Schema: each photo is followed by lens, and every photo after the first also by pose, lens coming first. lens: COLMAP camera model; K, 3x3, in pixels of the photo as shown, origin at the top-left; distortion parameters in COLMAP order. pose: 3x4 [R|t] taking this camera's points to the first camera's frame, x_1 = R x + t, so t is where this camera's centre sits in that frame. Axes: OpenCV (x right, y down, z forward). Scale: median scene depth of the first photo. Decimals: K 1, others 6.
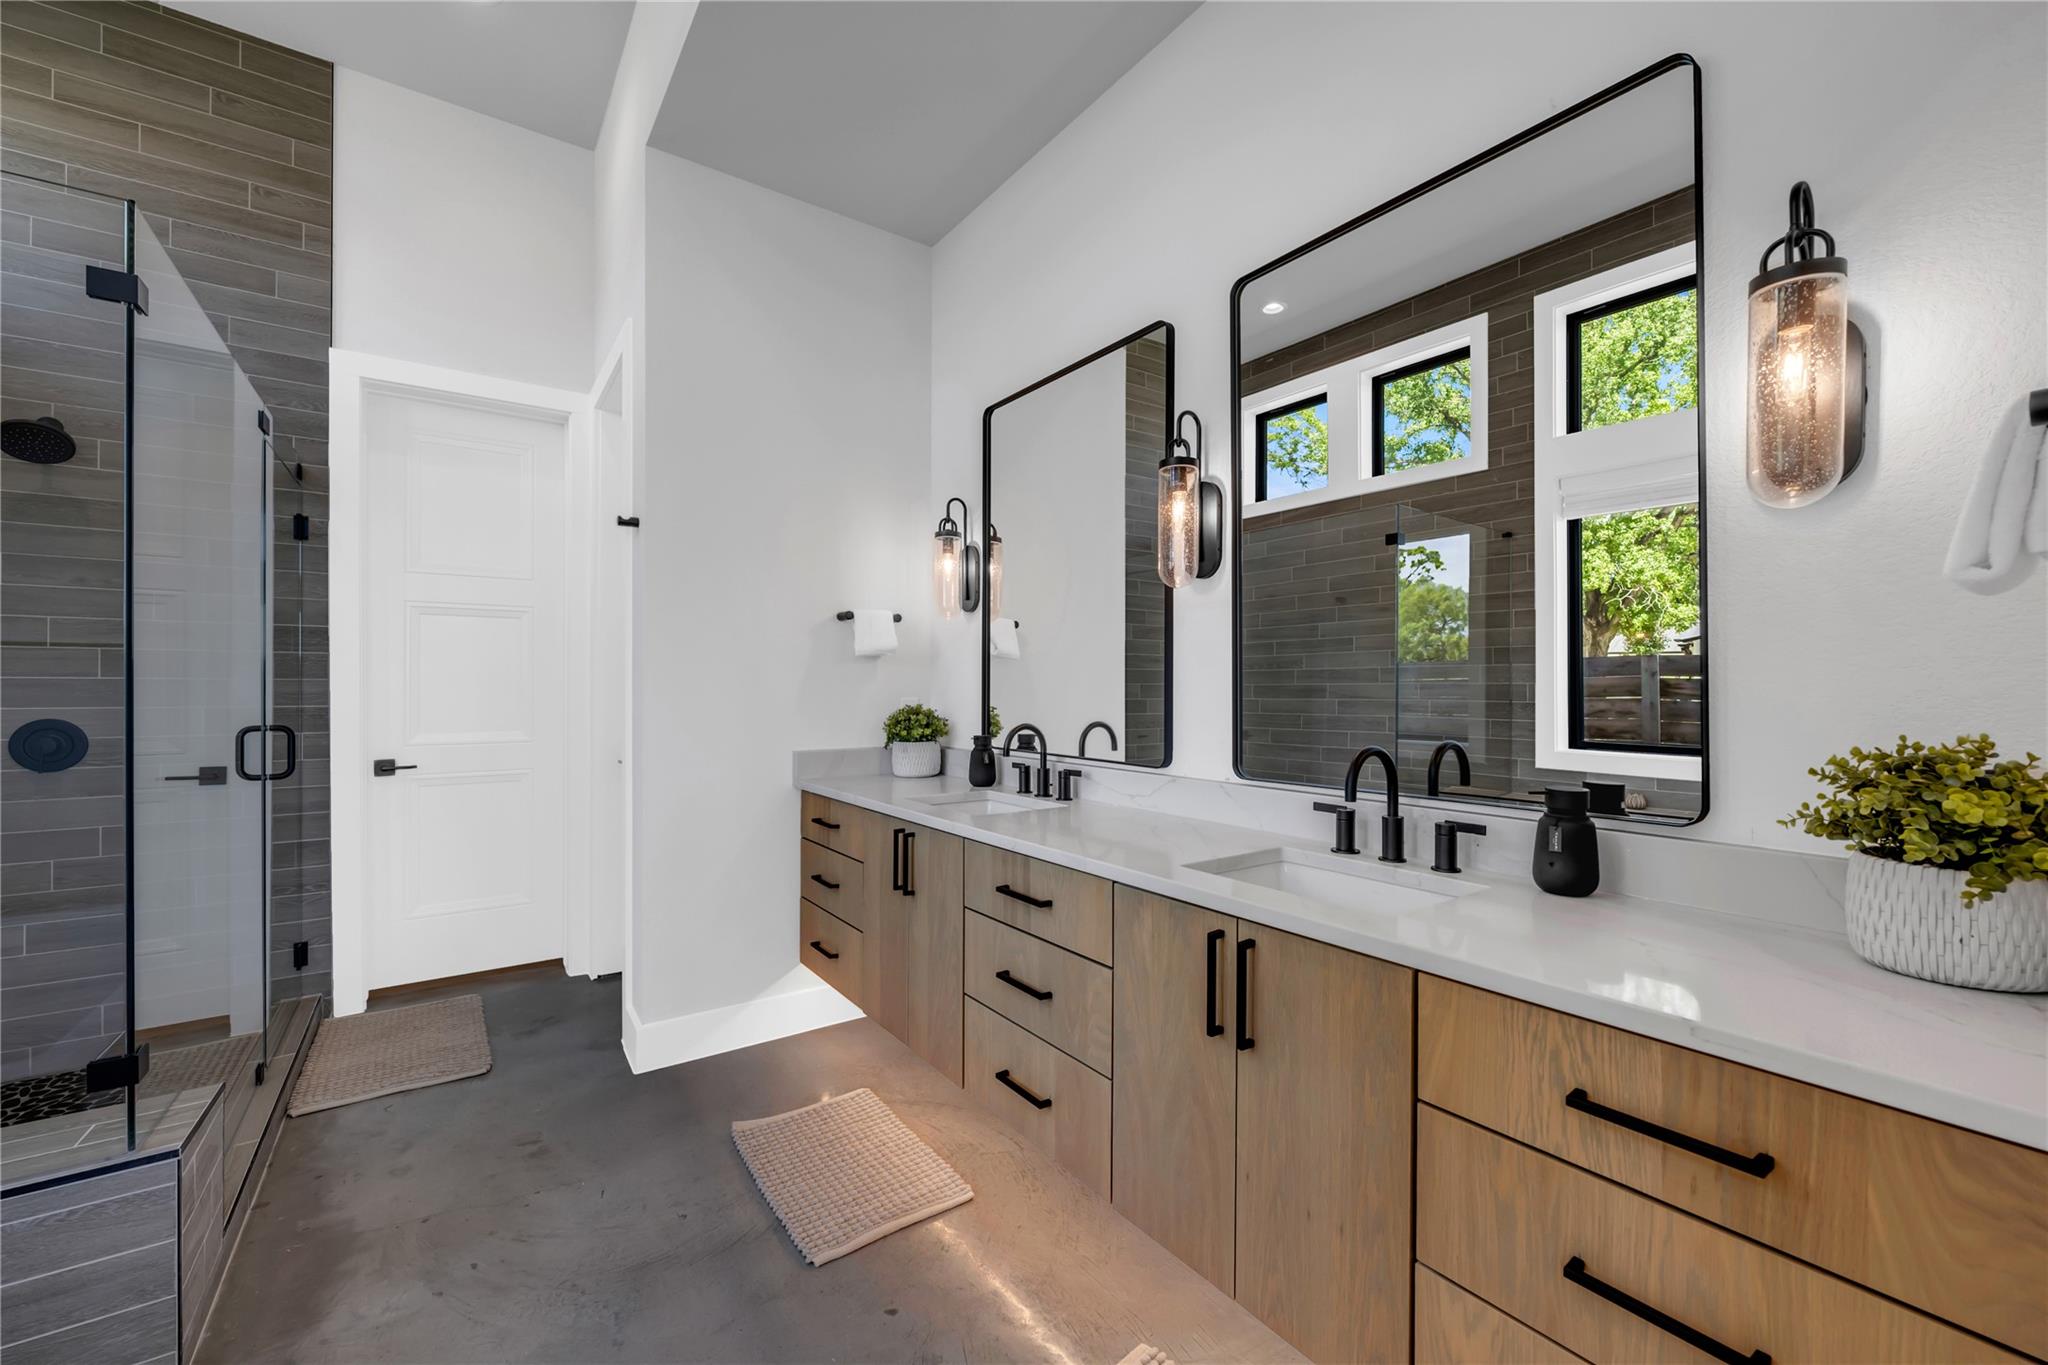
lens RADIAL K [[814.2, 0, 1024.0], [0, 814.2, 682.5], [0, 0, 1]] dist [-0.010583, 0.001022]
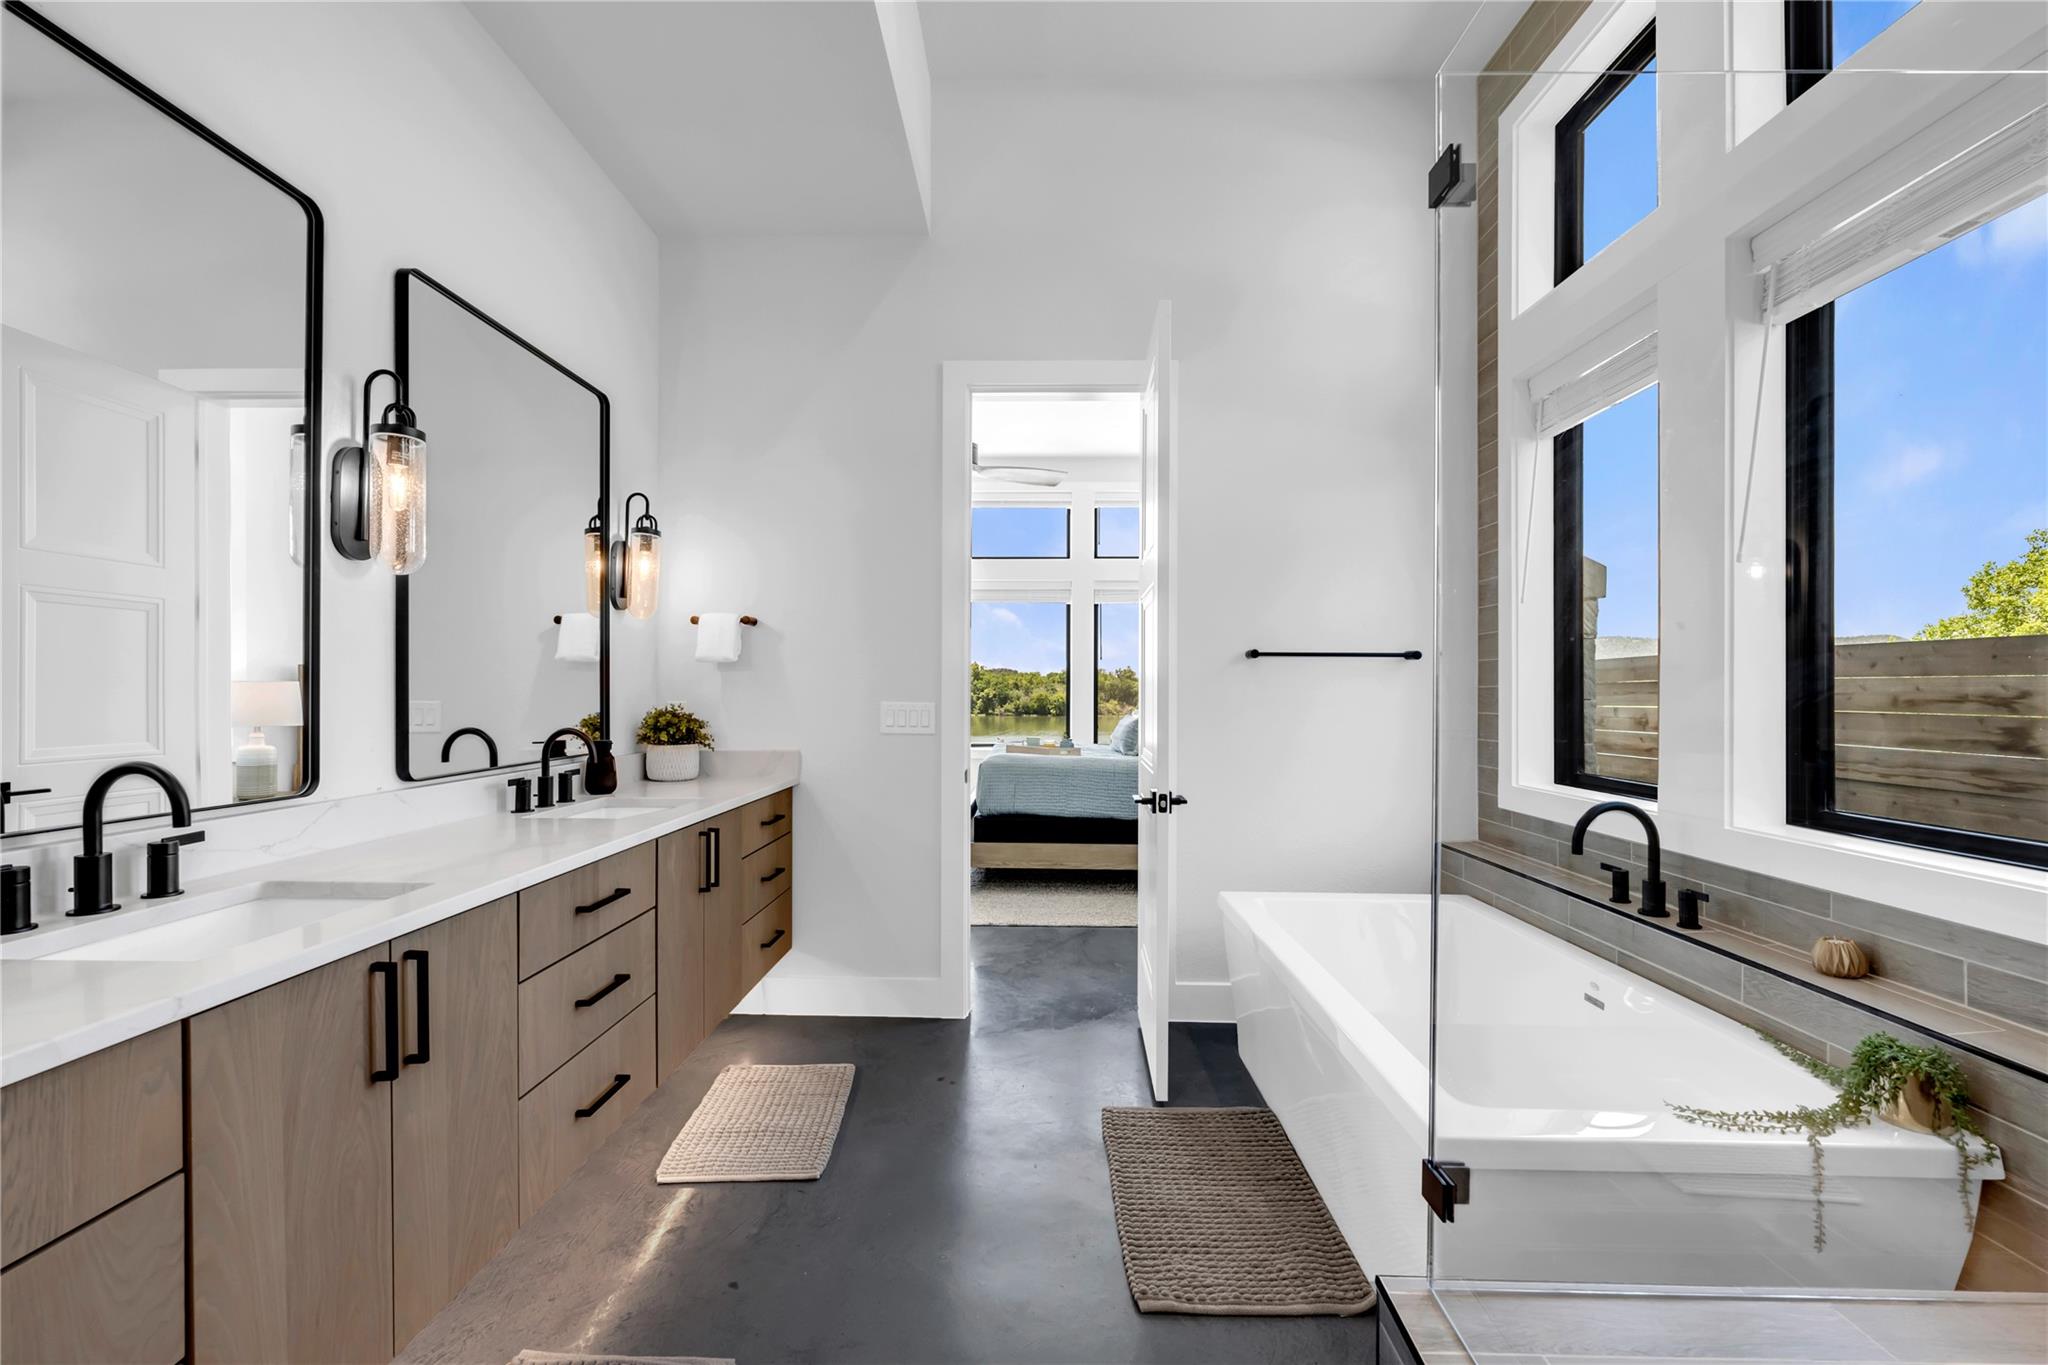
lens RADIAL K [[814.2, 0, 1024.0], [0, 814.2, 682.5], [0, 0, 1]] dist [-0.010583, 0.001022]
pose [[-0.800303, 0.005417, 0.599571, -0.582305], [-0.004138, 0.999885, -0.014557, 0.006673], [-0.599581, -0.014132, -0.800189, 0.857425]]
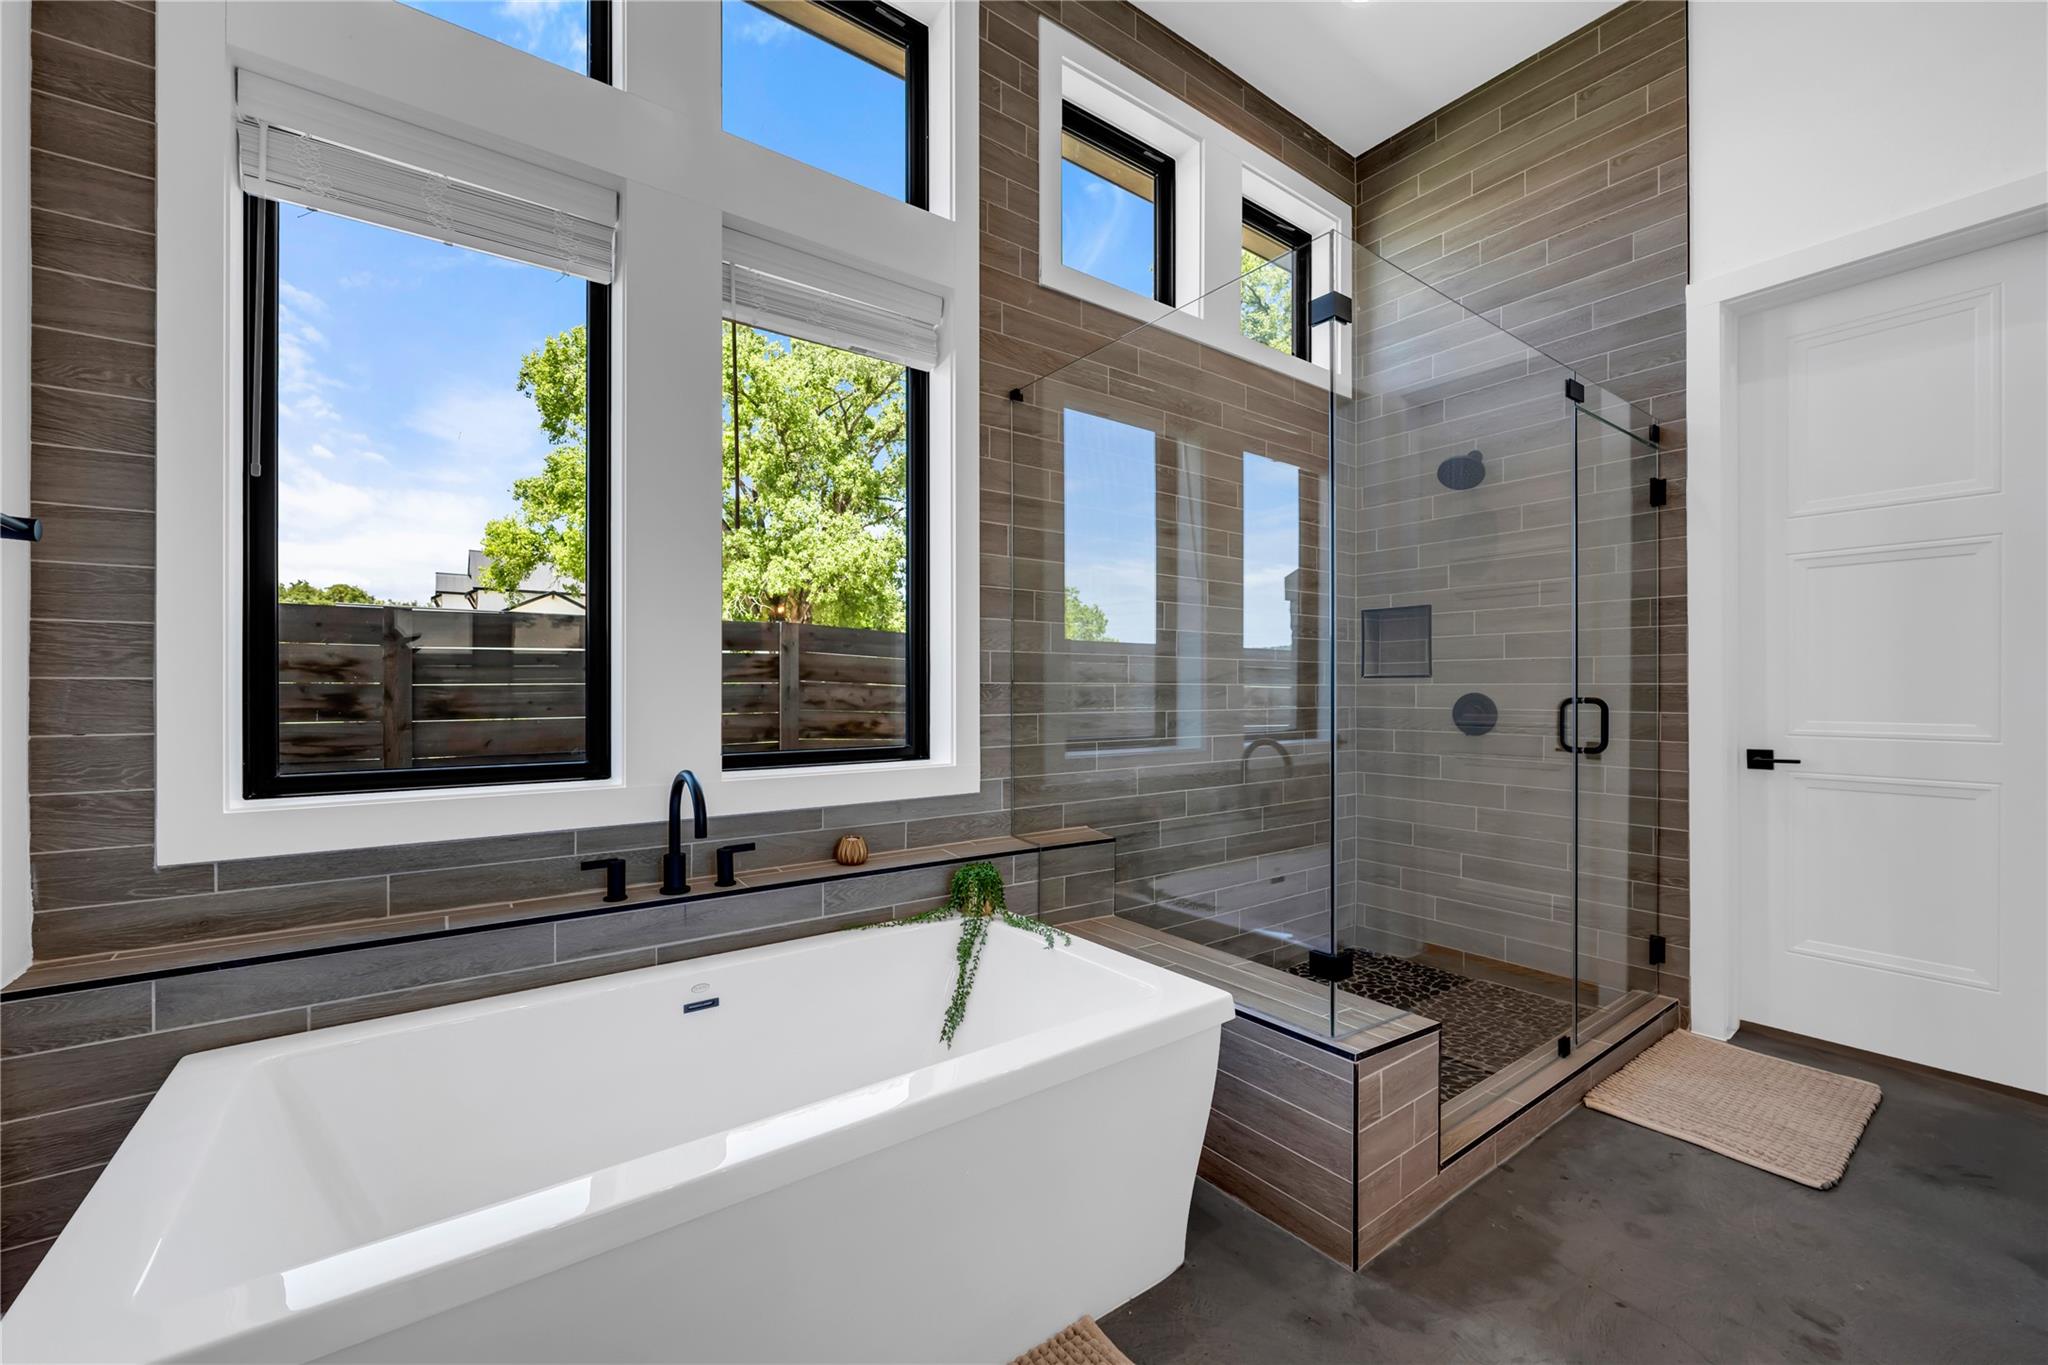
lens RADIAL K [[821.3, 0, 1023.6], [0, 821.3, 686.0], [0, 0, 1]] dist [-0.003683, 0.000183]
pose [[0.018206, -0.000753, -0.999834, 0.039657], [0.001334, 0.999999, -0.000729, 0.032020], [0.999833, -0.001321, 0.018207, 0.248189]]
